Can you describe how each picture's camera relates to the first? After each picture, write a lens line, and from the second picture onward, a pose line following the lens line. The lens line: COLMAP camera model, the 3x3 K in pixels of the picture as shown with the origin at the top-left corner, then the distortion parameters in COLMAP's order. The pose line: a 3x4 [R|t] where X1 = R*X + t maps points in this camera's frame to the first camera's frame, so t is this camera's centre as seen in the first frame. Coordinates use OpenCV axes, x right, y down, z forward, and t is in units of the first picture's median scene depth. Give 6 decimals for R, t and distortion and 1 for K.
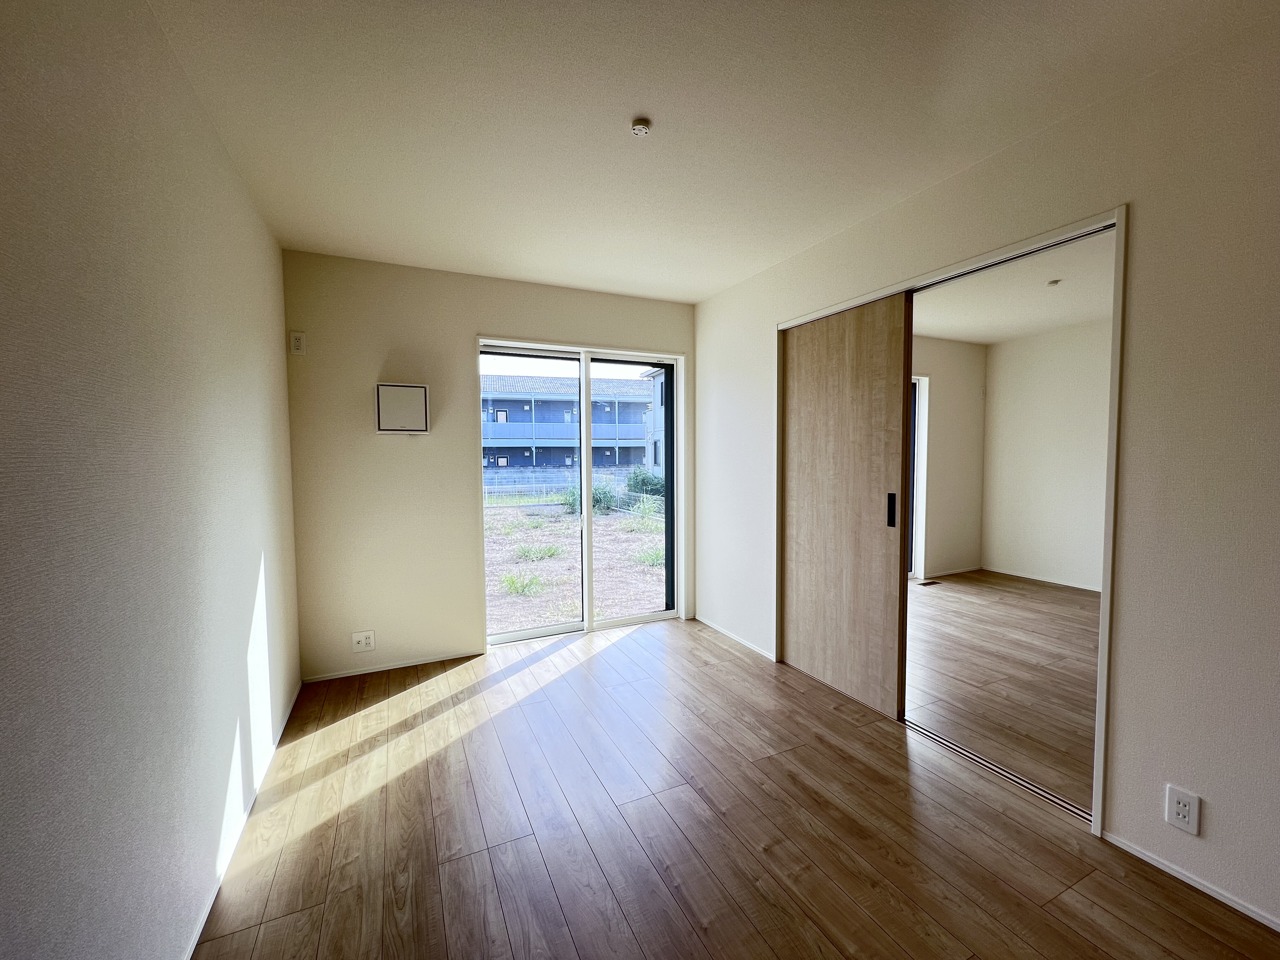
lens RADIAL K [[512.5, 0, 640.0], [0, 512.5, 480.0], [0, 0, 1]] dist [-0.001913, 0.000481]
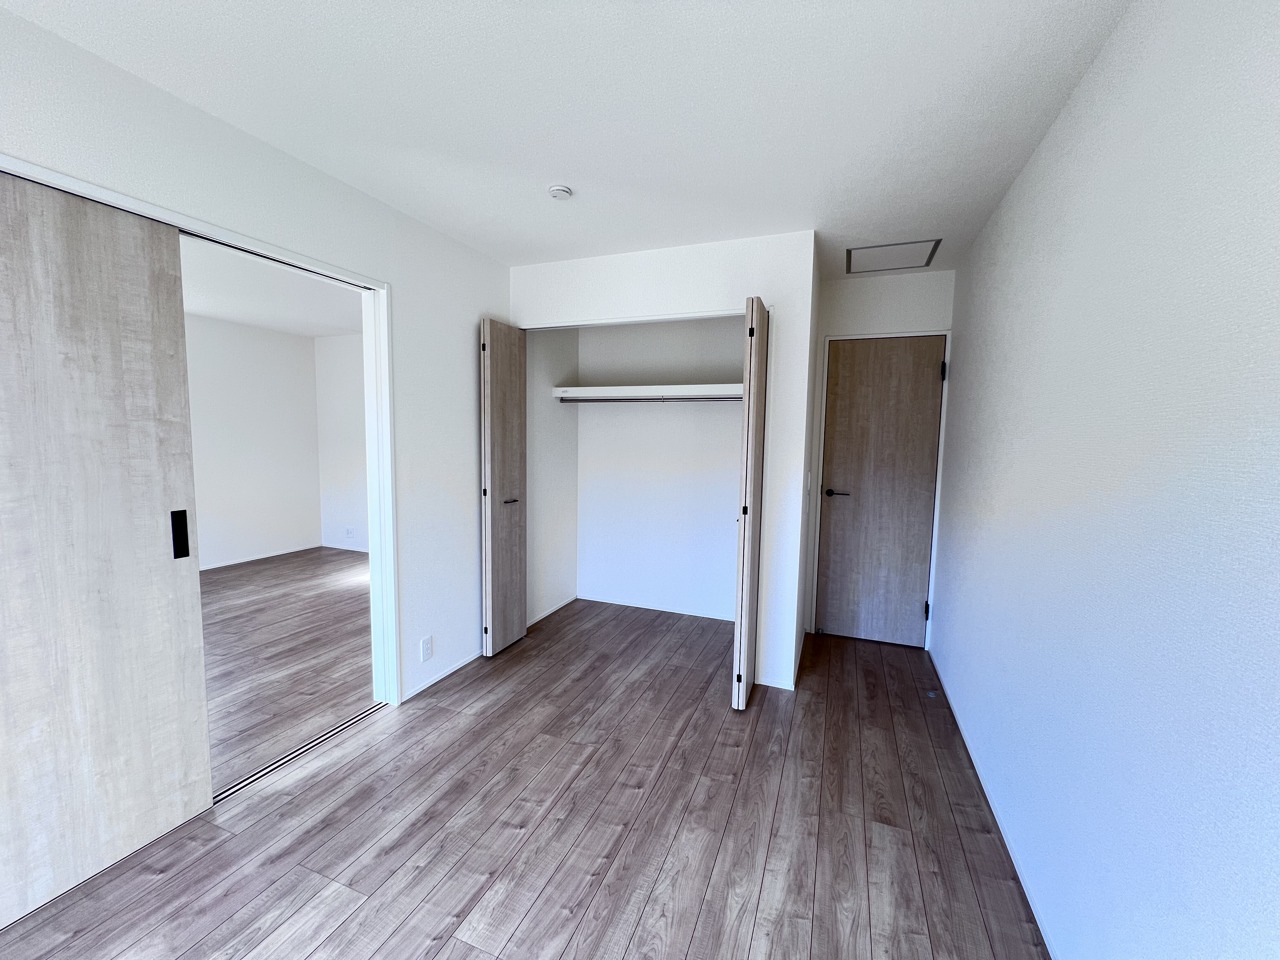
lens RADIAL K [[512.5, 0, 640.0], [0, 512.5, 480.0], [0, 0, 1]] dist [-0.001913, 0.000481]
pose [[-0.679028, -0.067214, 0.731029, -0.537050], [0.024883, 0.993120, 0.114425, -0.096377], [-0.733691, 0.095888, -0.672684, 1.195670]]
